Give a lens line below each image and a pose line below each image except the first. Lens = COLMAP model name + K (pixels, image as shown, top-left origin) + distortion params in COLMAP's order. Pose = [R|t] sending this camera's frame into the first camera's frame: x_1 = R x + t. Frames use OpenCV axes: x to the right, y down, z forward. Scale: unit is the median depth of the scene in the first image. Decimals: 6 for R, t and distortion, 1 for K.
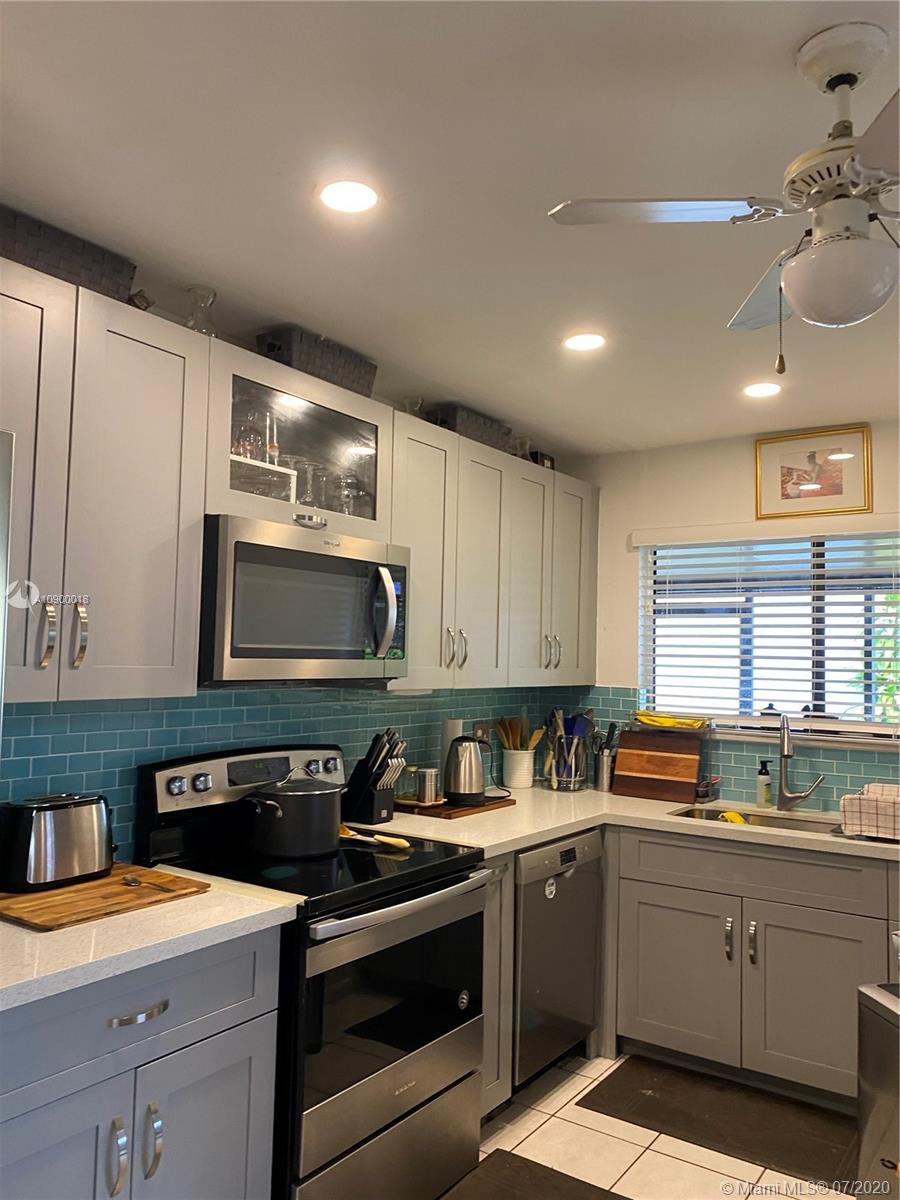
lens RADIAL K [[915.0, 0, 445.3], [0, 915.0, 601.1], [0, 0, 1]] dist [0.024562, -0.034541]
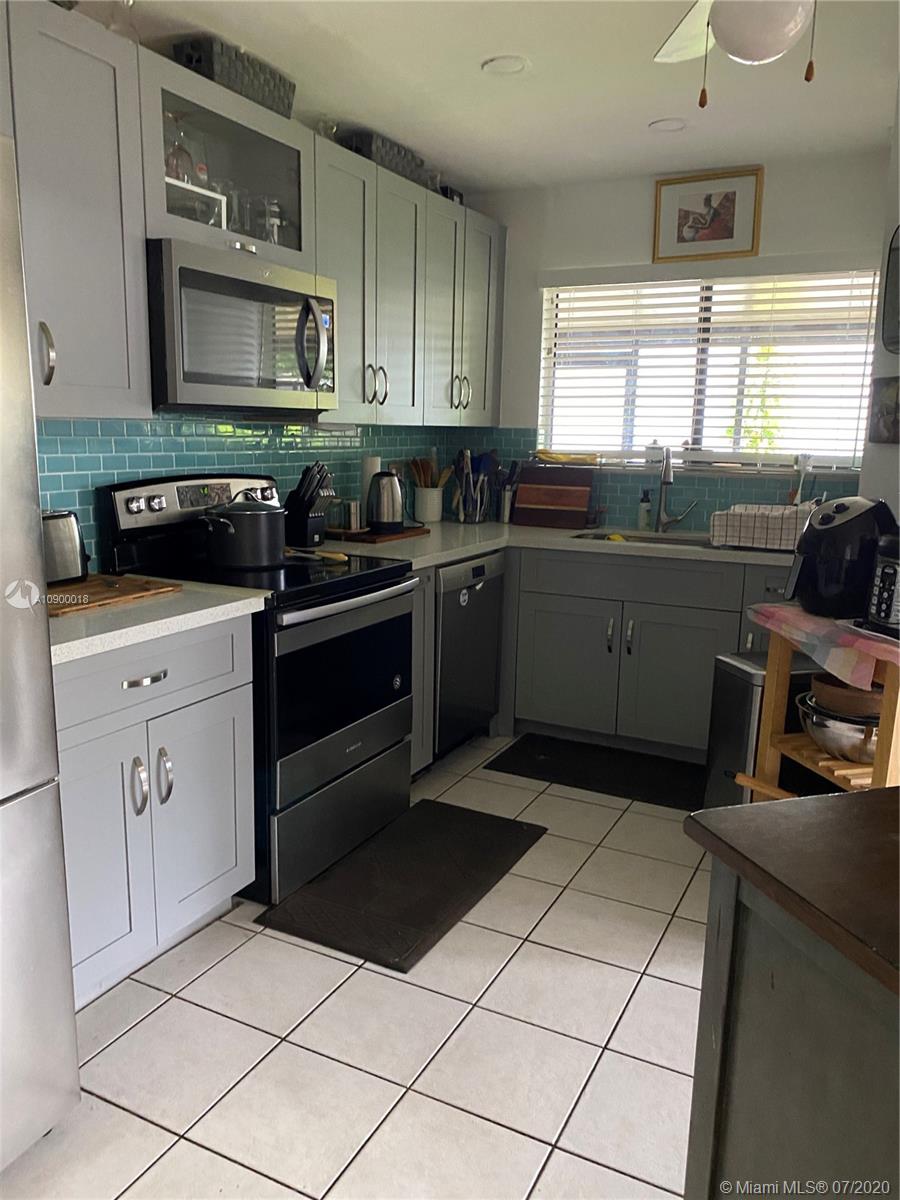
lens RADIAL K [[915.0, 0, 445.0], [0, 915.0, 604.9], [0, 0, 1]] dist [0.024562, -0.034541]
pose [[0.991407, -0.030050, 0.127315, -0.070830], [-0.003567, 0.966687, 0.255936, 0.035856], [-0.130765, -0.254191, 0.958273, -0.126846]]
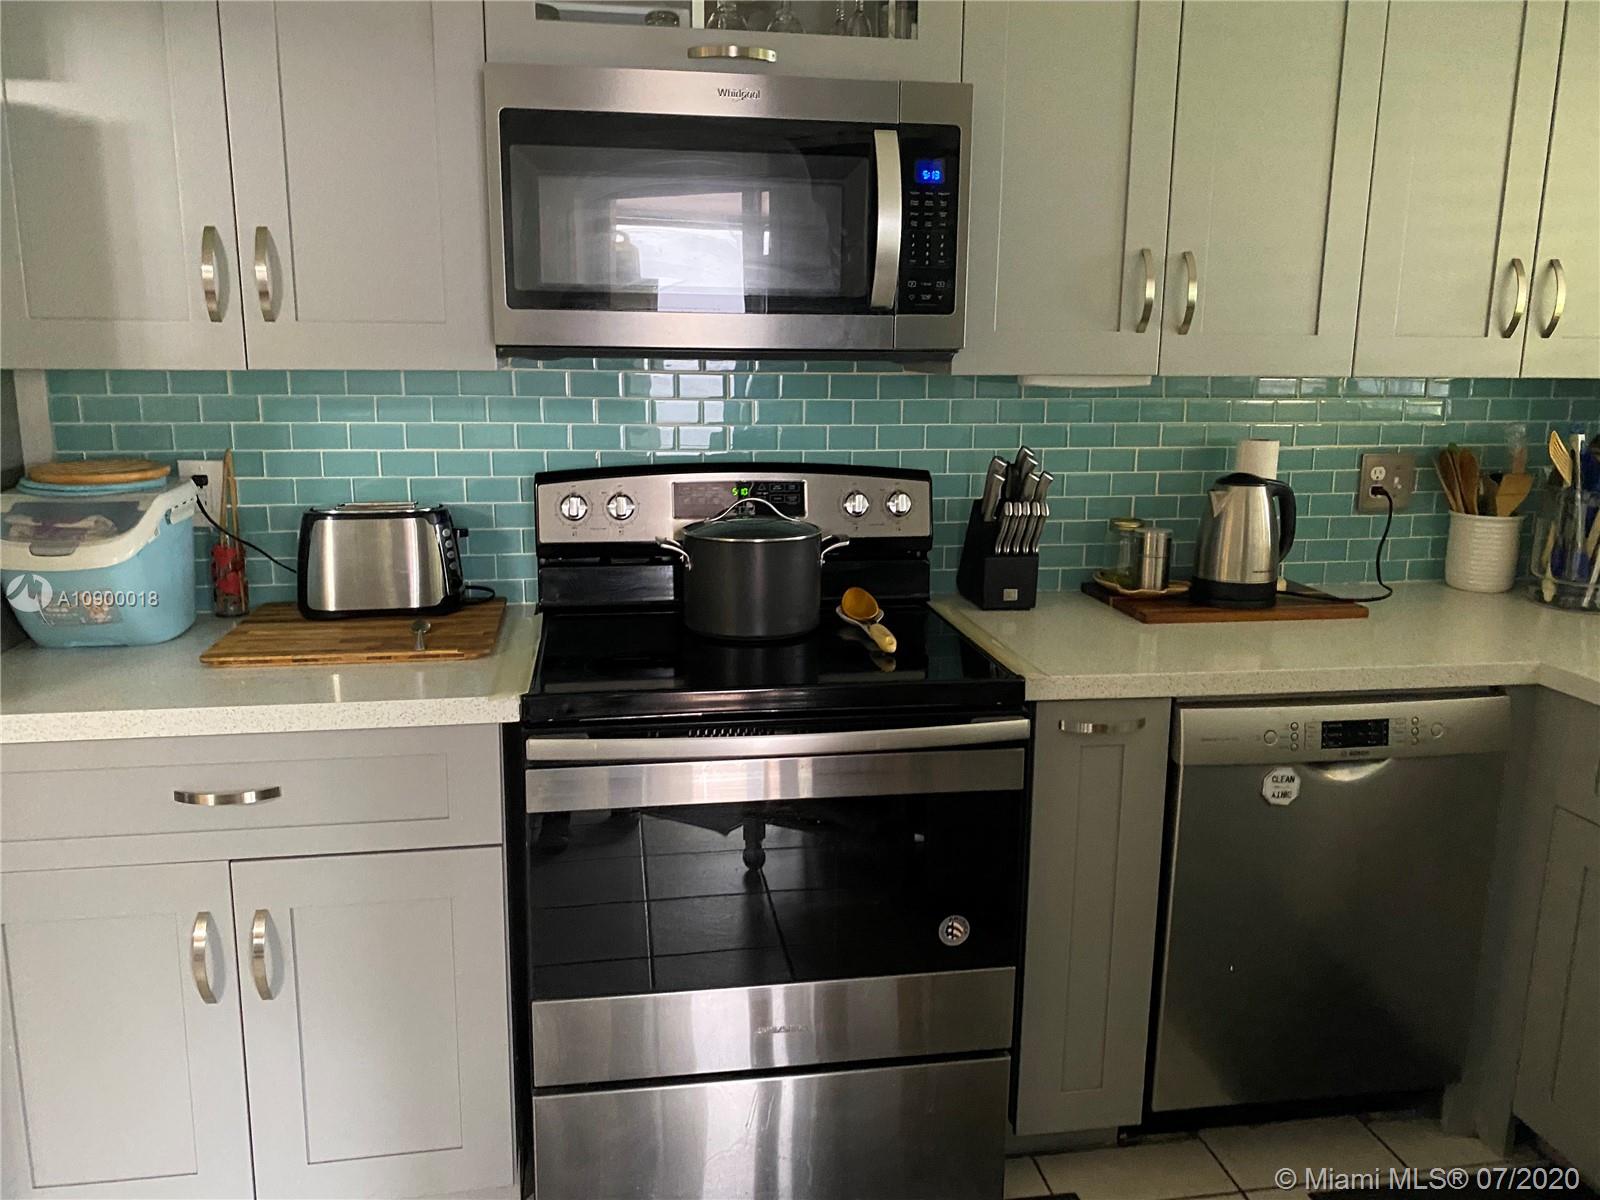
lens RADIAL K [[1220.0, 0, 779.7], [0, 1220.0, 577.8], [0, 0, 1]] dist [0.024562, -0.034541]
pose [[0.704351, 0.110348, -0.701223, 0.468490], [0.049809, 0.977726, 0.203892, 0.077221], [0.708103, -0.178538, 0.683165, 0.495914]]
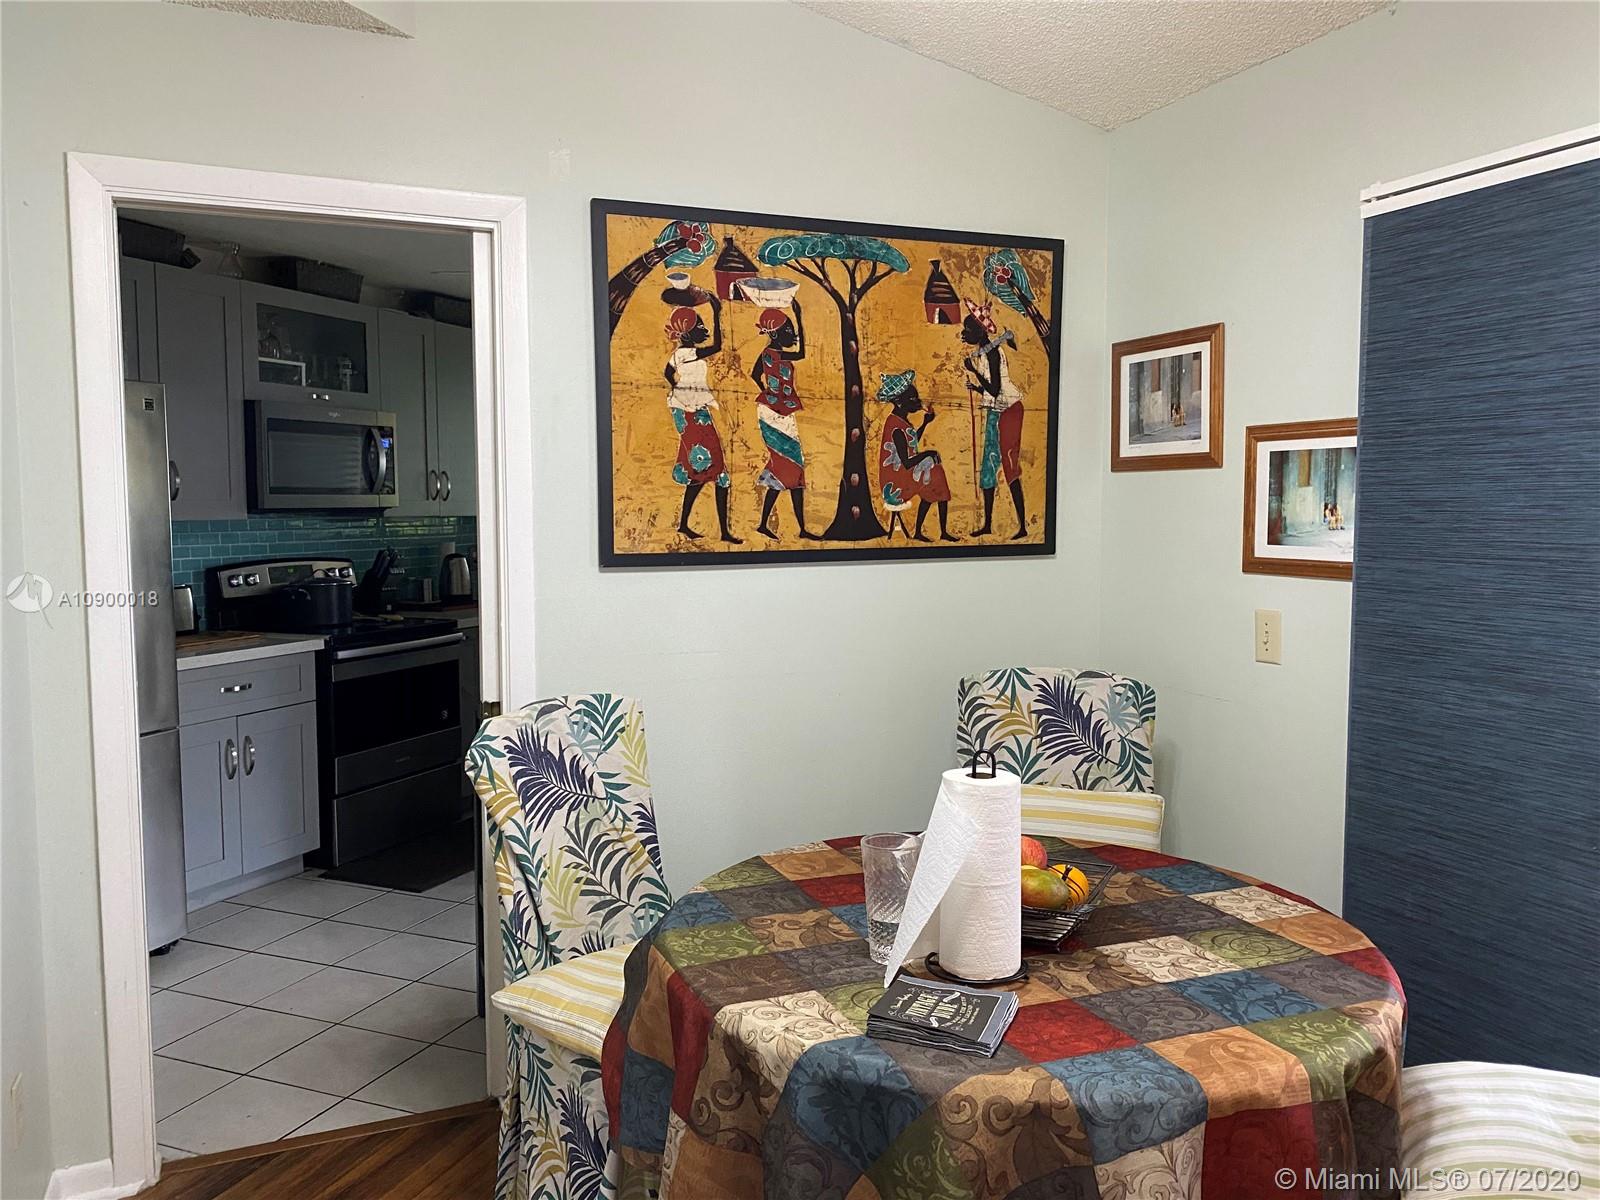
lens RADIAL K [[1220.0, 0, 784.1], [0, 1220.0, 593.5], [0, 0, 1]] dist [0.024562, -0.034541]
pose [[0.977660, -0.040072, 0.206340, 0.174976], [0.010345, 0.989644, 0.143173, -0.056849], [-0.209940, -0.137840, 0.967949, -1.153689]]
